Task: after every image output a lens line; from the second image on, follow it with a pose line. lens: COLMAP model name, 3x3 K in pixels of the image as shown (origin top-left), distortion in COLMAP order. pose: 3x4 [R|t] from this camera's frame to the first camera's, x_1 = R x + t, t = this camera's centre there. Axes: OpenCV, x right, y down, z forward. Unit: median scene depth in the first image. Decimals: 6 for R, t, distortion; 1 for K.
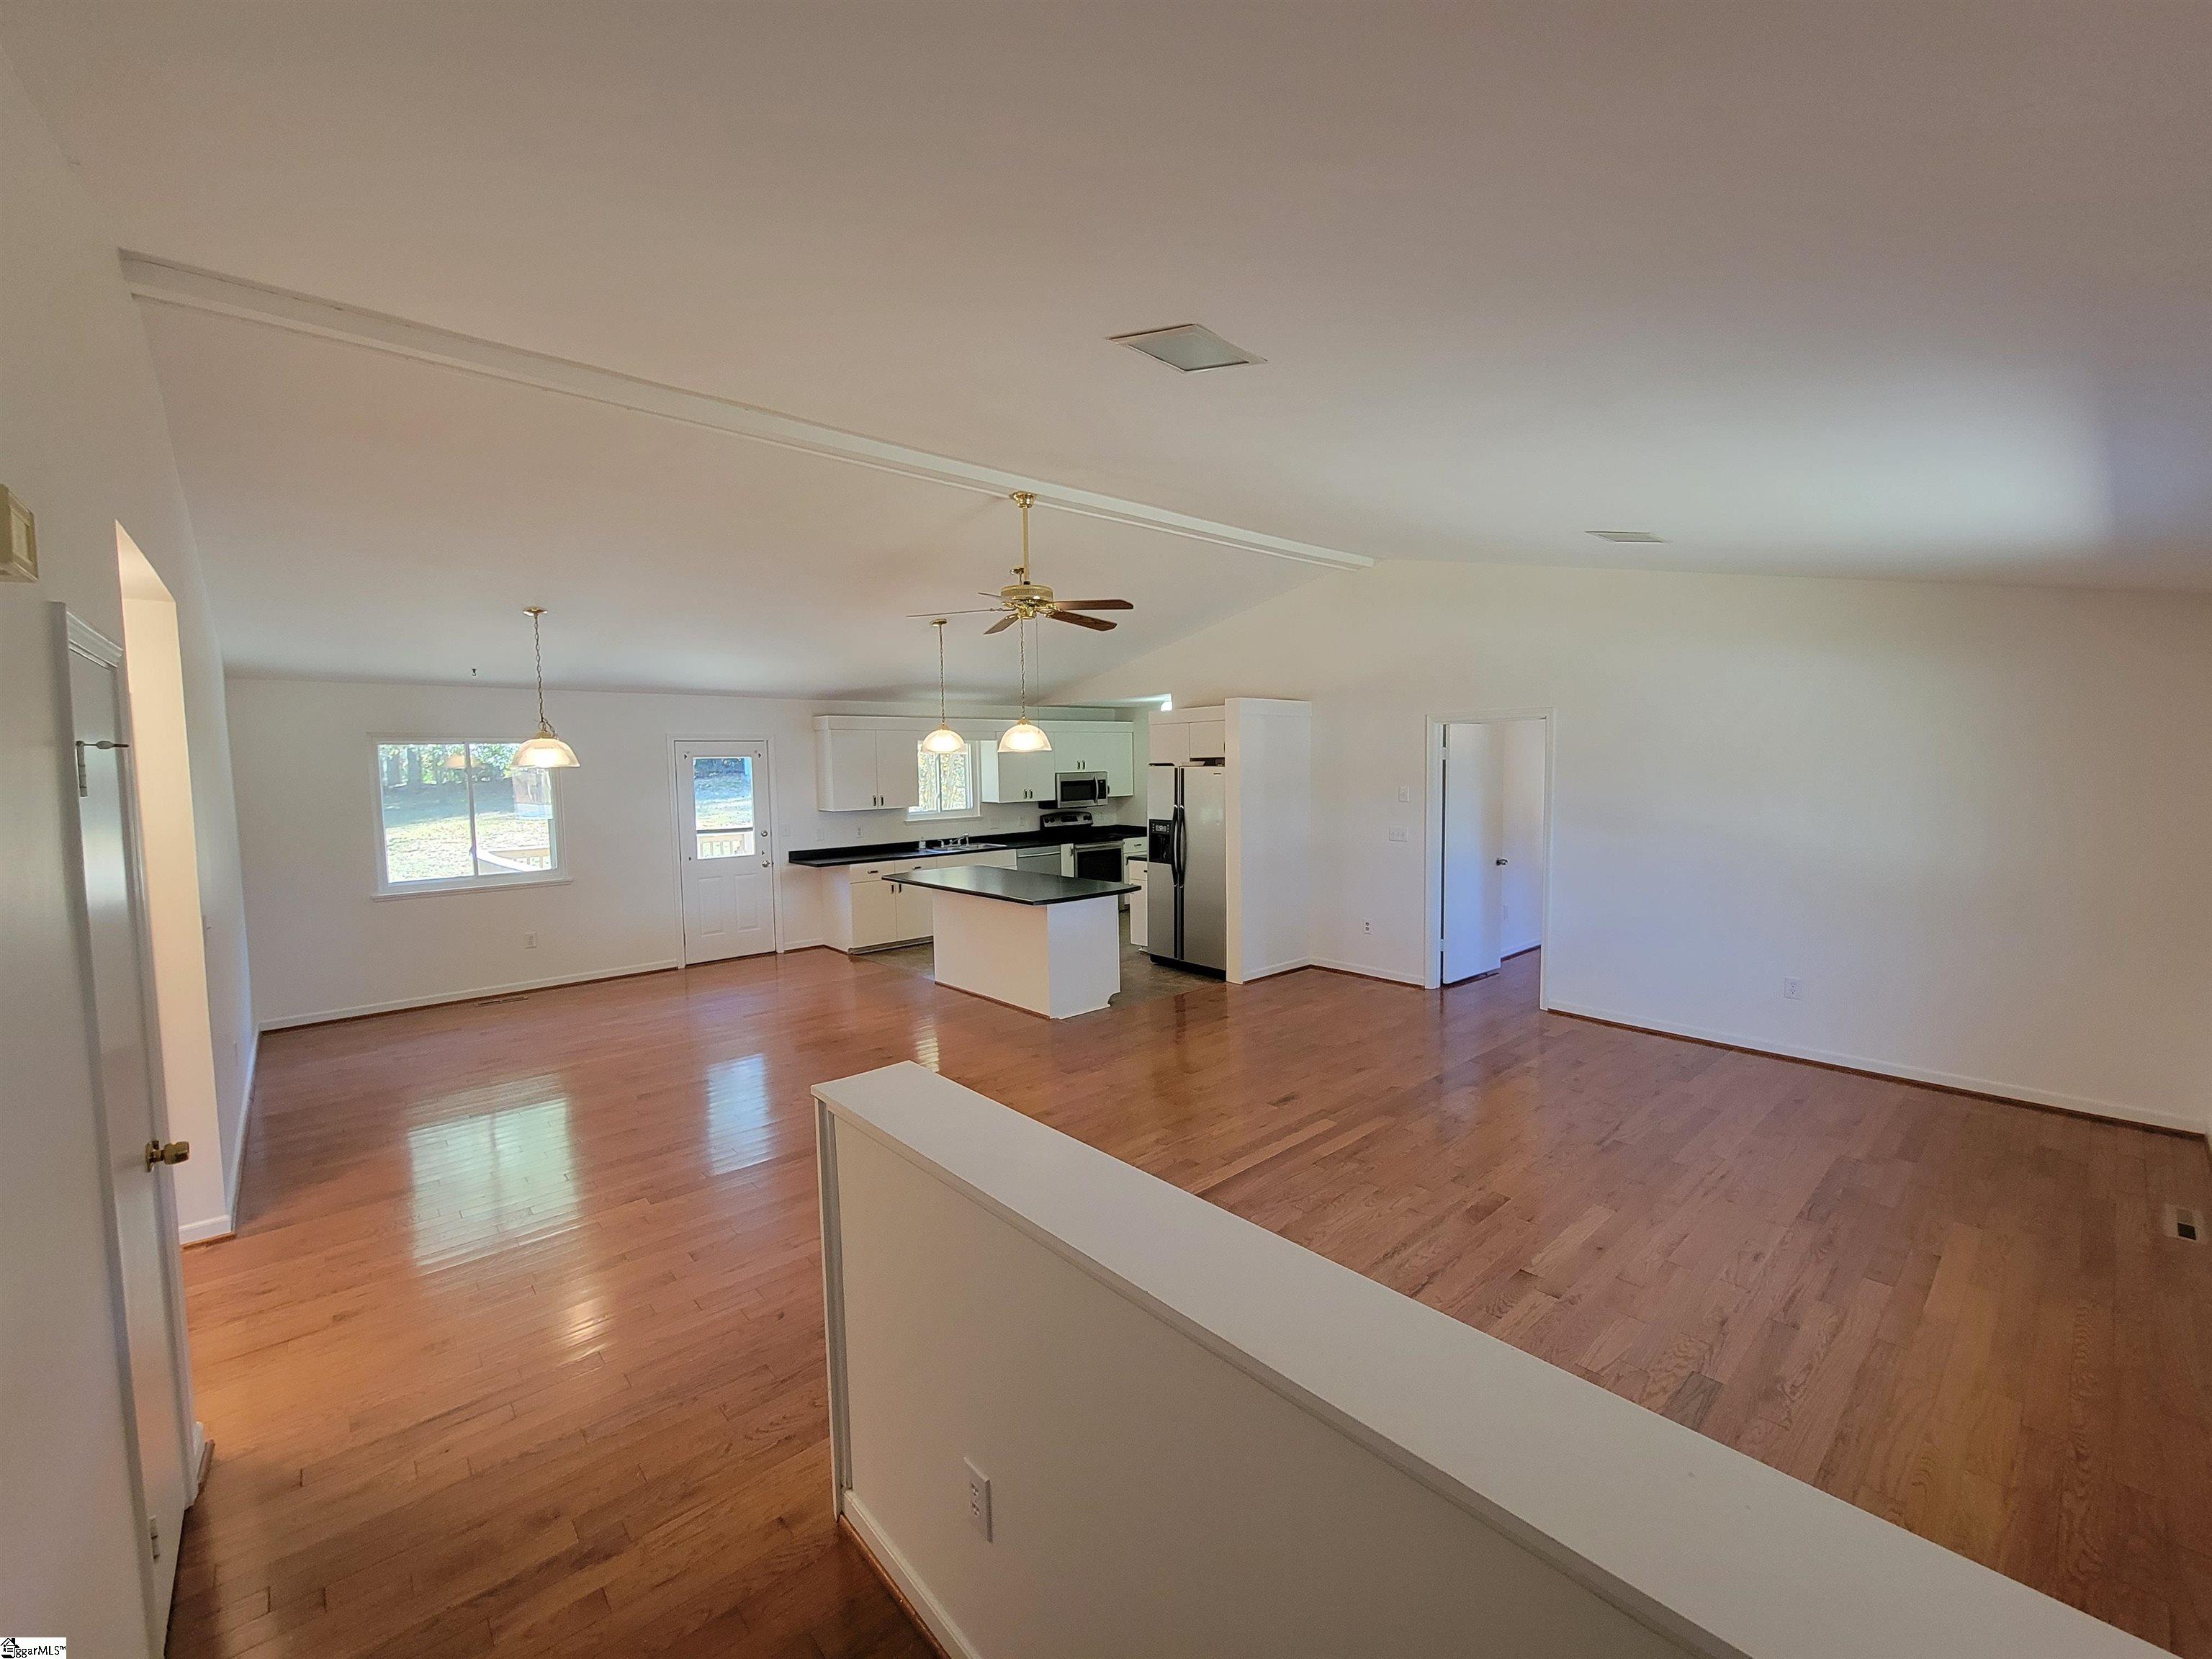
lens RADIAL K [[901.9, 0, 1107.7], [0, 901.9, 824.0], [0, 0, 1]] dist [-0.000097, -0.000128]
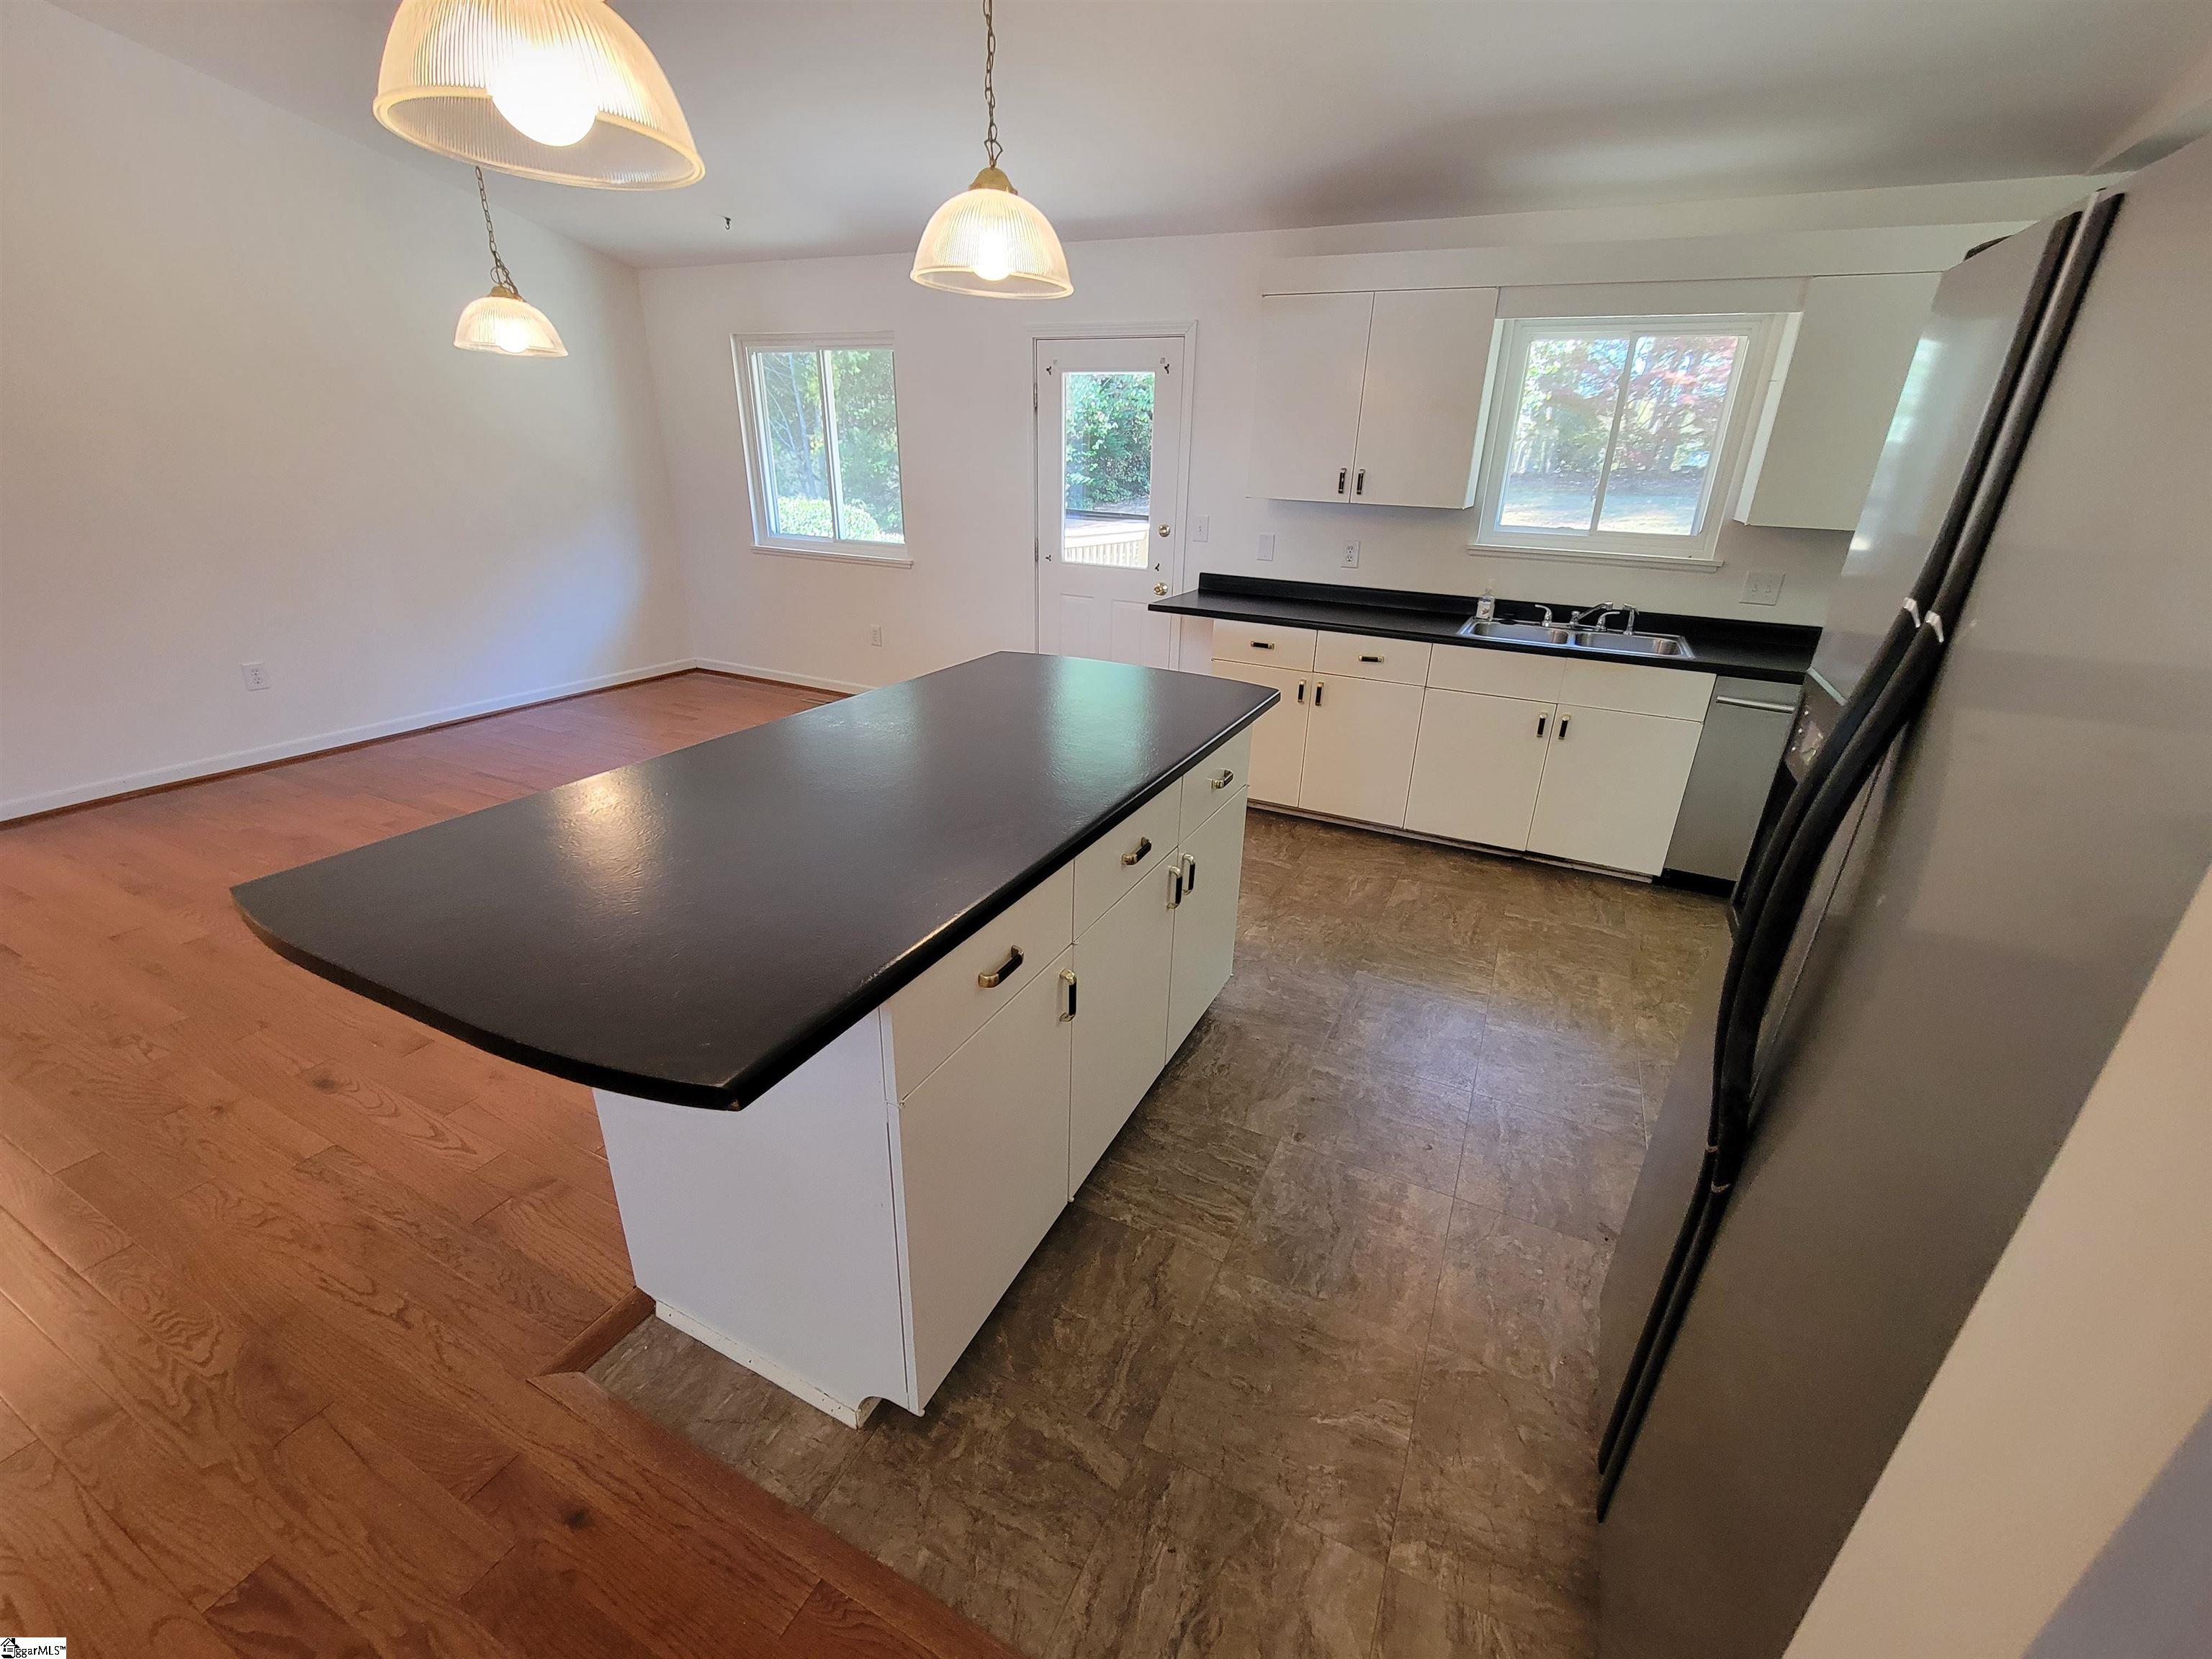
lens RADIAL K [[901.9, 0, 1133.1], [0, 901.9, 817.8], [0, 0, 1]] dist [-0.000097, -0.000128]
pose [[0.387058, 0.371527, -0.843892, 0.106689], [-0.104532, 0.927010, 0.360175, -0.018429], [0.916111, -0.051196, 0.397643, 0.625479]]
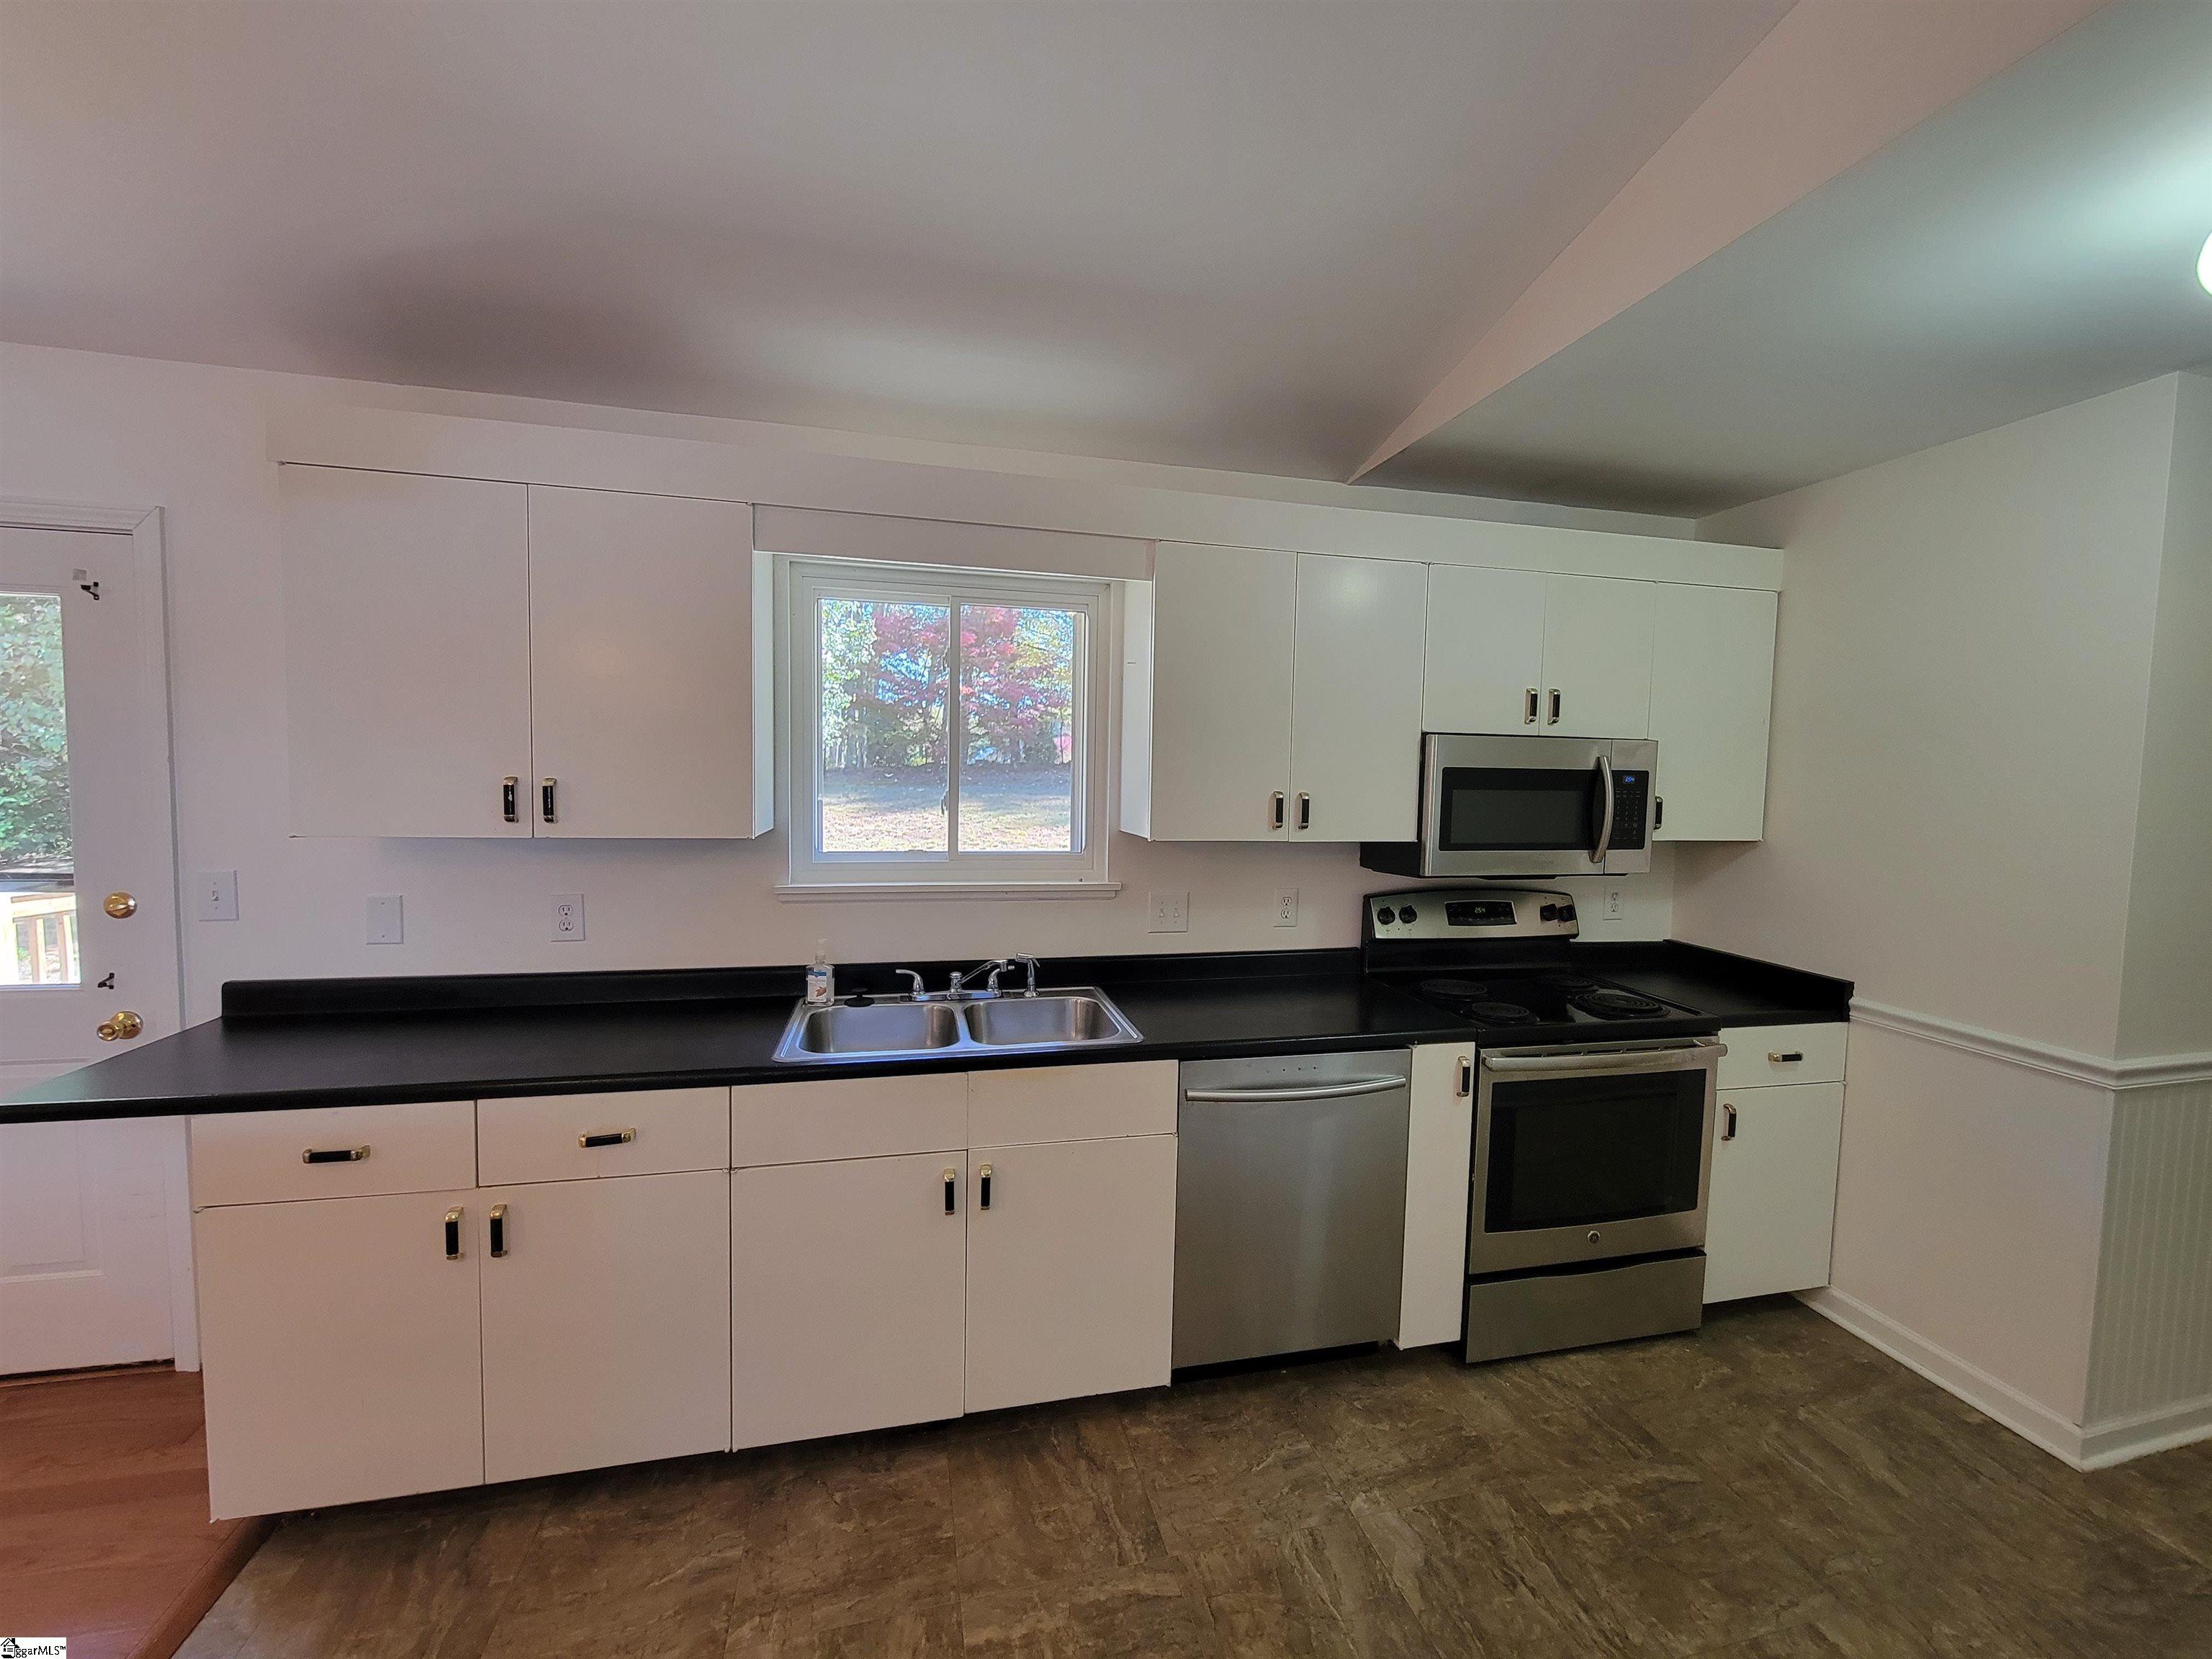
lens RADIAL K [[901.9, 0, 1127.3], [0, 901.9, 823.8], [0, 0, 1]] dist [-0.000097, -0.000128]
pose [[0.884581, 0.064201, -0.461946, -0.014342], [-0.069586, 0.997561, 0.005390, -0.027342], [0.461166, 0.027377, 0.886892, 0.745939]]
